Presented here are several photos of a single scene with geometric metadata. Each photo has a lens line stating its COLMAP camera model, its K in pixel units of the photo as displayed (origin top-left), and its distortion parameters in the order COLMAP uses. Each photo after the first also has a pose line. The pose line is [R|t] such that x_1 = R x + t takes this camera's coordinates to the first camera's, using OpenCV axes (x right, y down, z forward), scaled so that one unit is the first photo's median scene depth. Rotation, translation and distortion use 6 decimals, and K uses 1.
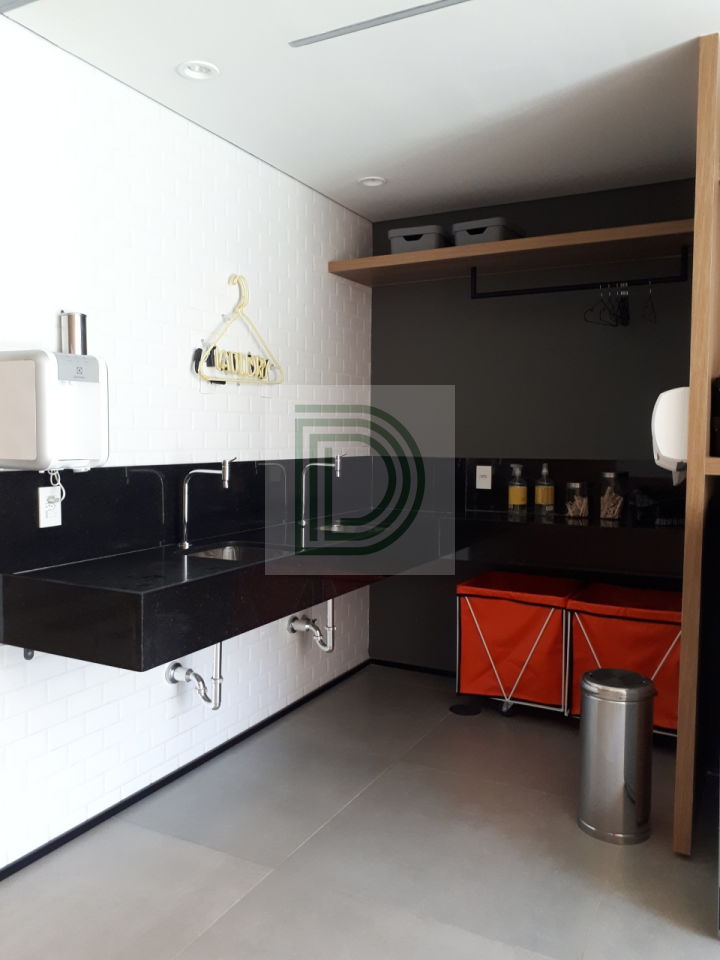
lens RADIAL K [[760.3, 0, 359.9], [0, 760.3, 479.7], [0, 0, 1]] dist [0.037916, -0.052363]
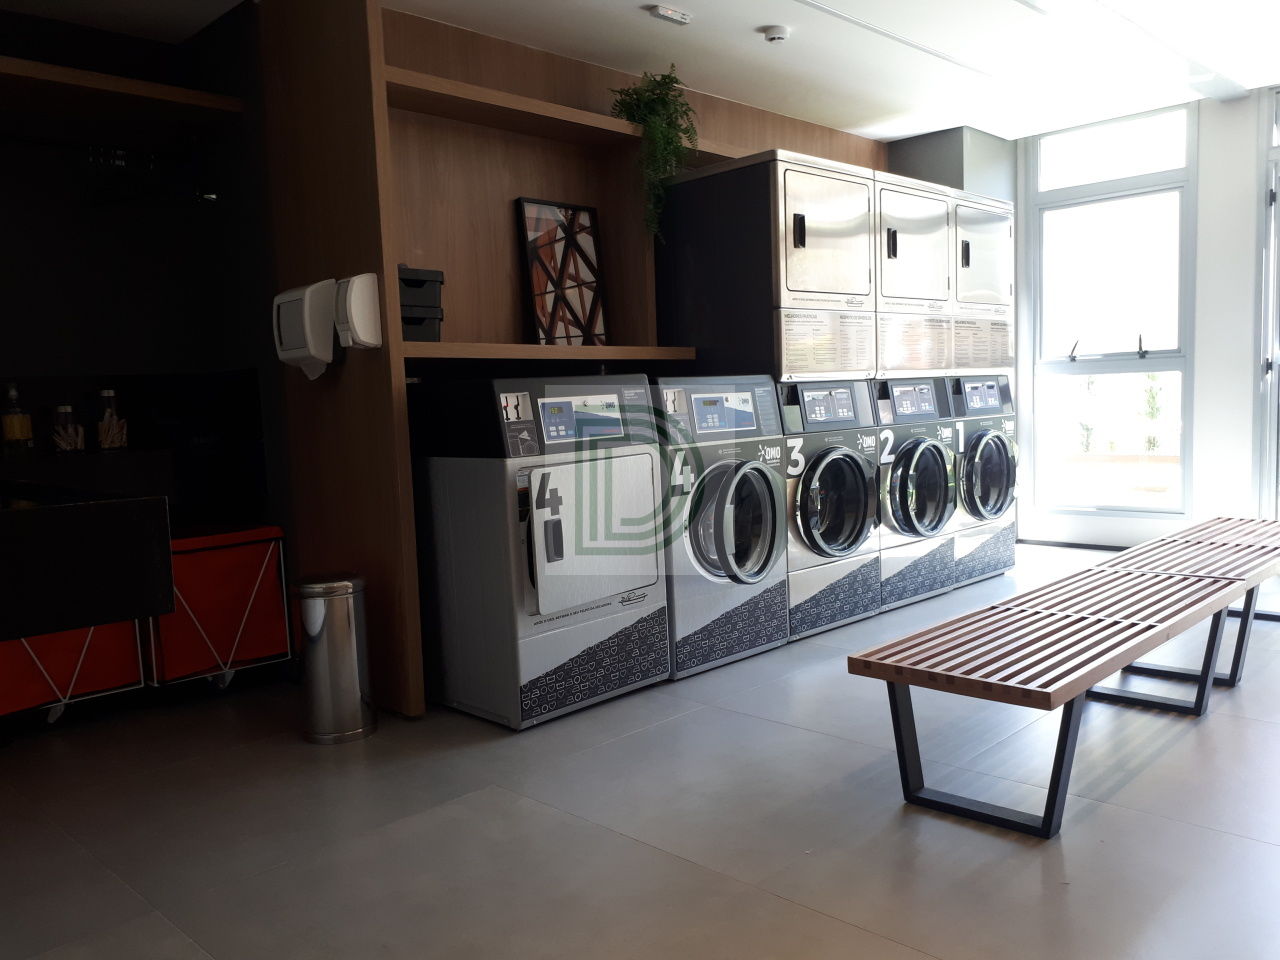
lens RADIAL K [[1013.7, 0, 639.9], [0, 1013.7, 480.4], [0, 0, 1]] dist [0.037916, -0.052363]
pose [[0.339700, -0.113187, 0.933698, -0.482247], [0.094190, 0.991836, 0.085966, 0.044711], [-0.935806, 0.058742, 0.347588, 0.125242]]
